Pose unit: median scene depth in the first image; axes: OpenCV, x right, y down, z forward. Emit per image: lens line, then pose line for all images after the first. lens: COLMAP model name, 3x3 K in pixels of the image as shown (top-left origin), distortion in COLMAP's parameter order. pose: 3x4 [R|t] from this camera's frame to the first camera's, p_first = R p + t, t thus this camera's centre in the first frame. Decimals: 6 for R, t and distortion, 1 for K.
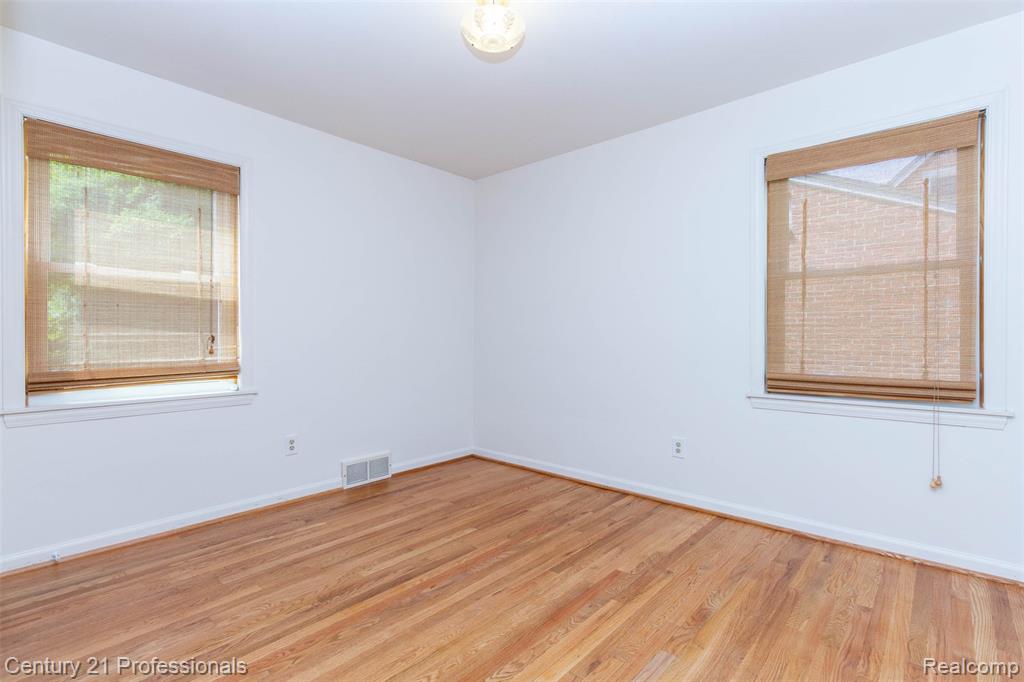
lens RADIAL K [[497.5, 0, 507.7], [0, 497.5, 339.8], [0, 0, 1]] dist [-0.003149, -0.000561]
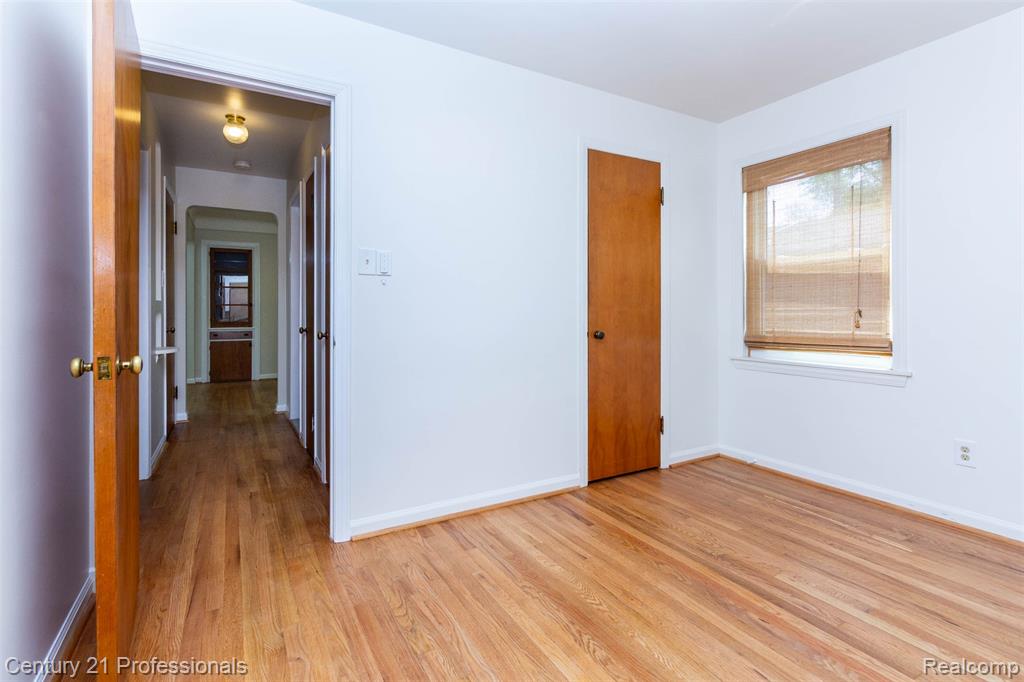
lens RADIAL K [[497.5, 0, 527.0], [0, 497.5, 308.7], [0, 0, 1]] dist [-0.003149, -0.000561]
pose [[-0.314347, -0.003479, -0.949302, 0.640723], [-0.007033, 0.999974, -0.001335, -0.005350], [0.949282, 0.006257, -0.314363, 0.769954]]
